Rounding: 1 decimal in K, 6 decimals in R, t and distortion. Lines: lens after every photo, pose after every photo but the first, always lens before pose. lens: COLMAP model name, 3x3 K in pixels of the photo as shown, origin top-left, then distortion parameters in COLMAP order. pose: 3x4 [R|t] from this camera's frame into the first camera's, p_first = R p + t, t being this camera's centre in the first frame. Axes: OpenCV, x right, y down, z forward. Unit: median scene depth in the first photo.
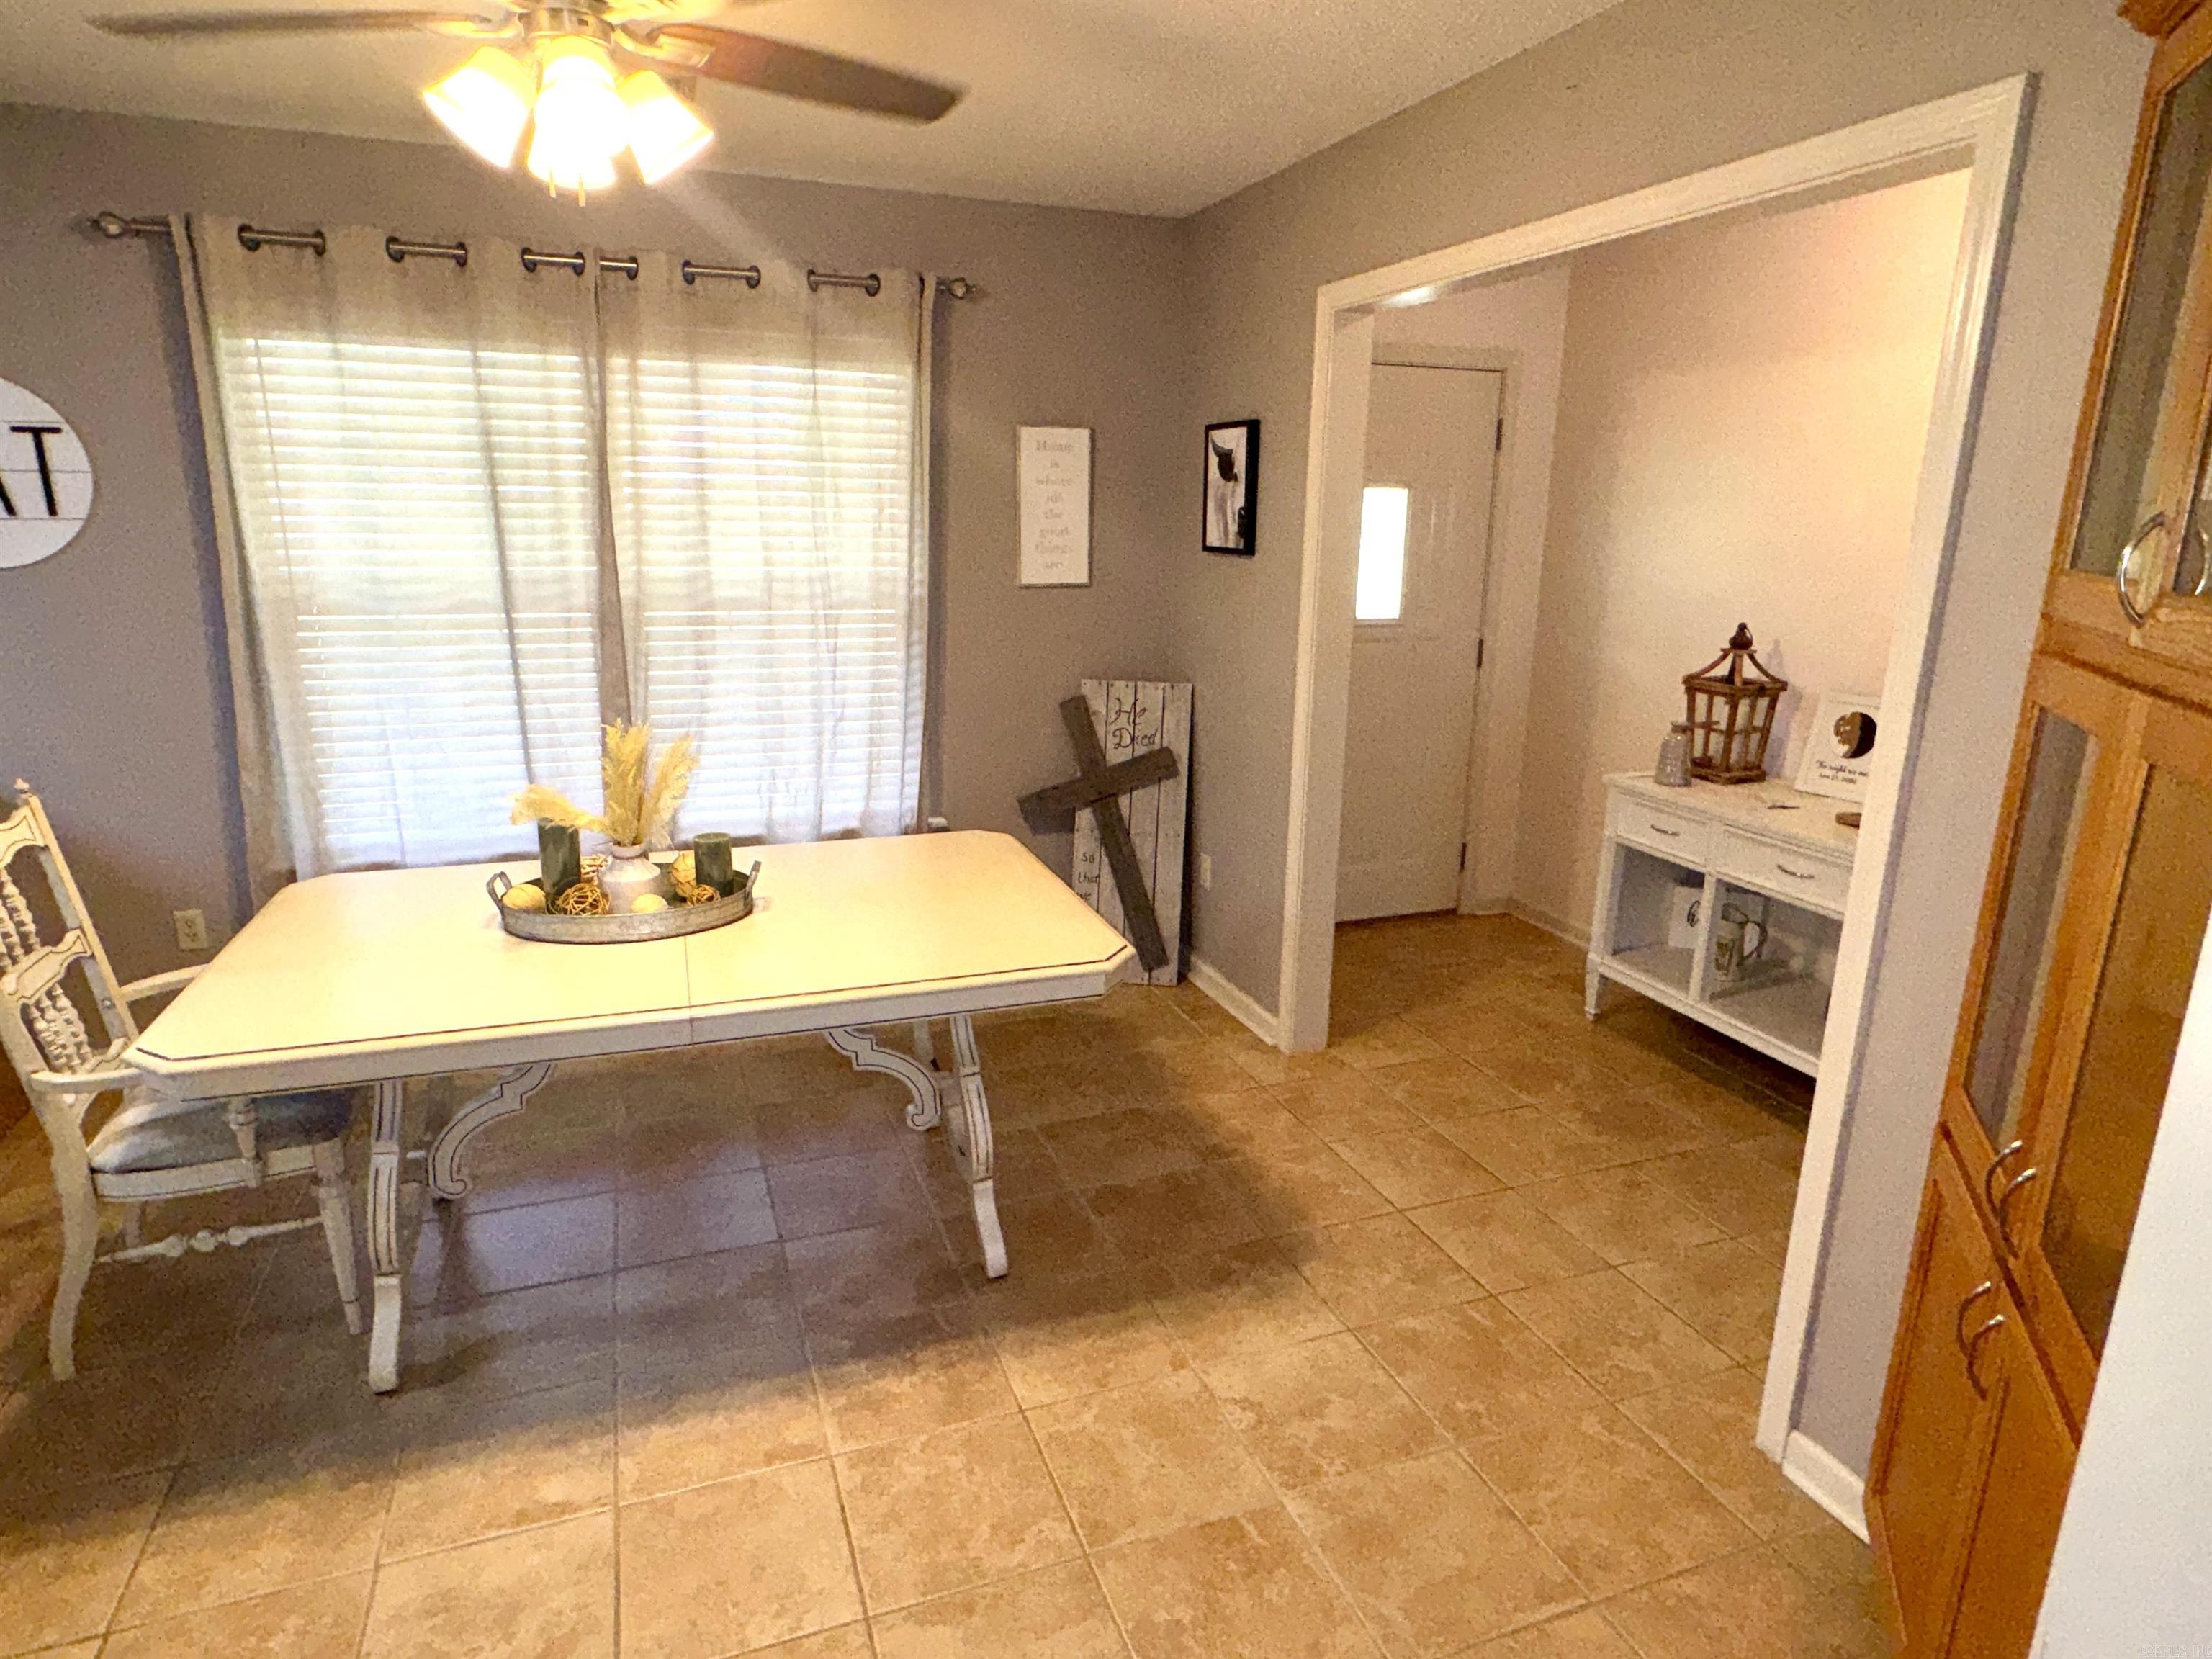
lens RADIAL K [[1251.0, 0, 1098.7], [0, 1251.0, 819.2], [0, 0, 1]] dist [-0.004798, 0.003070]
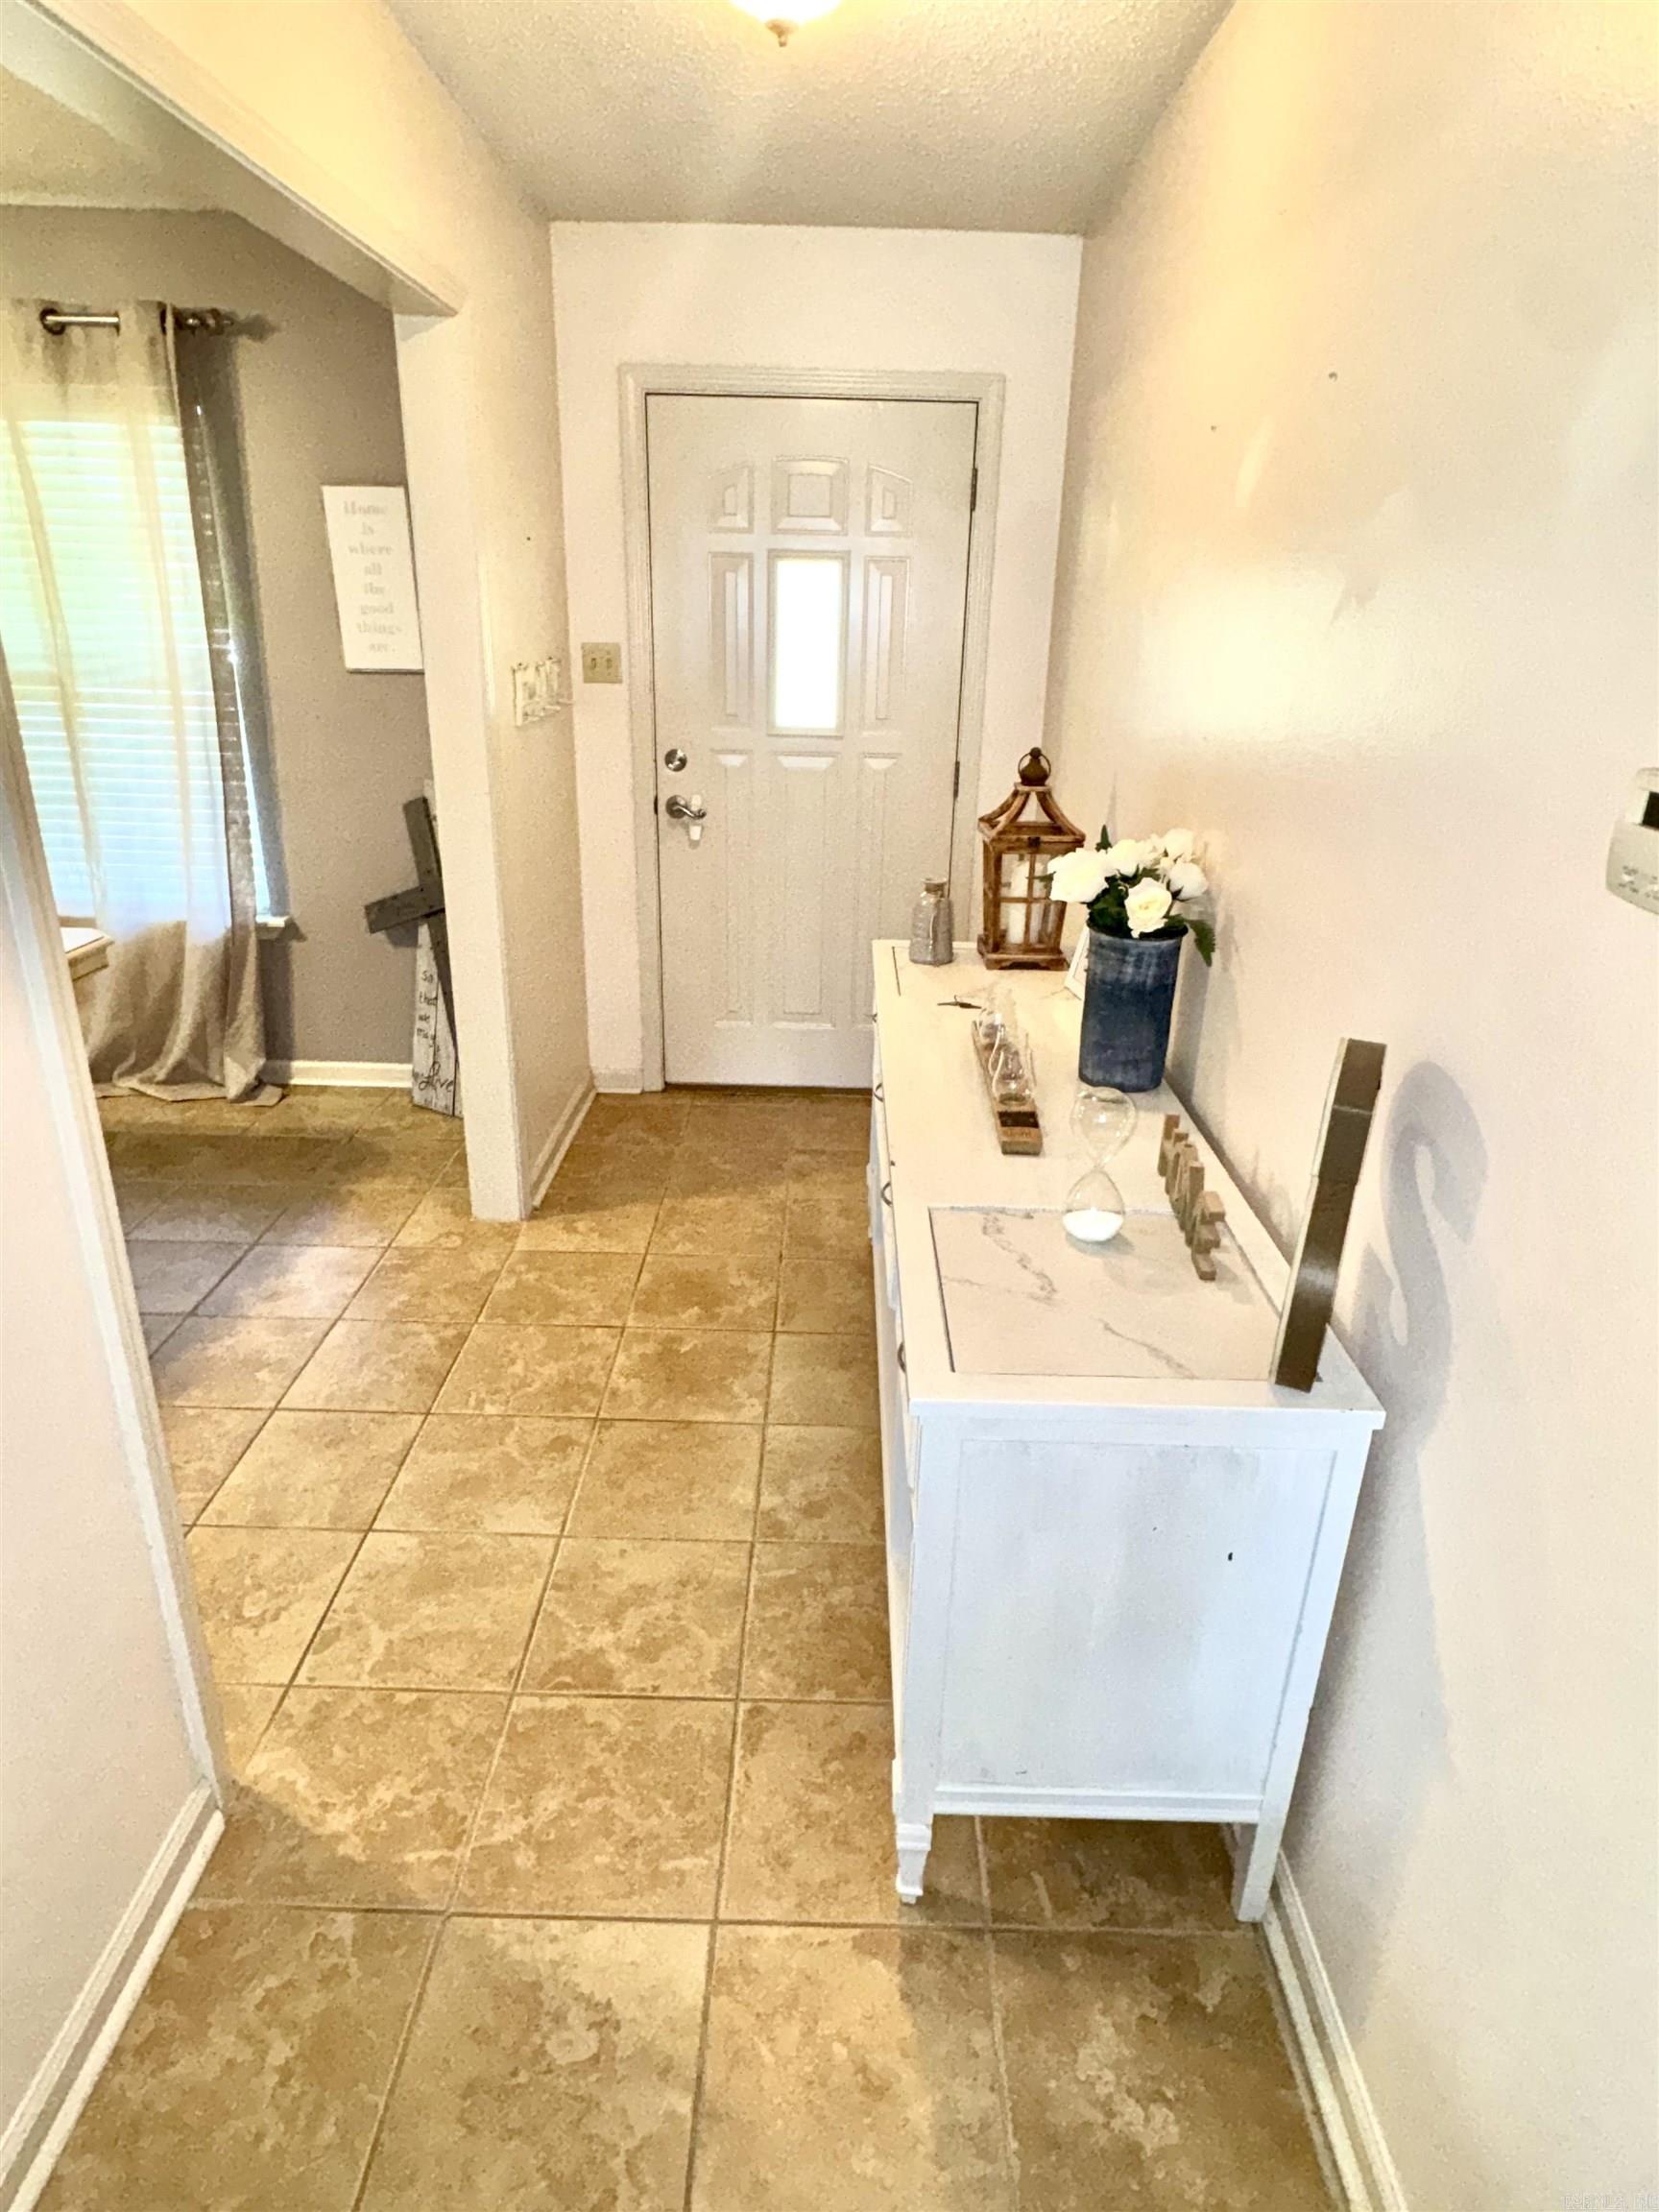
lens RADIAL K [[1251.0, 0, 836.5], [0, 1251.0, 1095.0], [0, 0, 1]] dist [-0.004798, 0.003070]
pose [[0.938423, 0.137206, -0.317076, 0.620360], [-0.094906, 0.984829, 0.145273, -0.049908], [0.332198, -0.106235, 0.937208, 0.240770]]
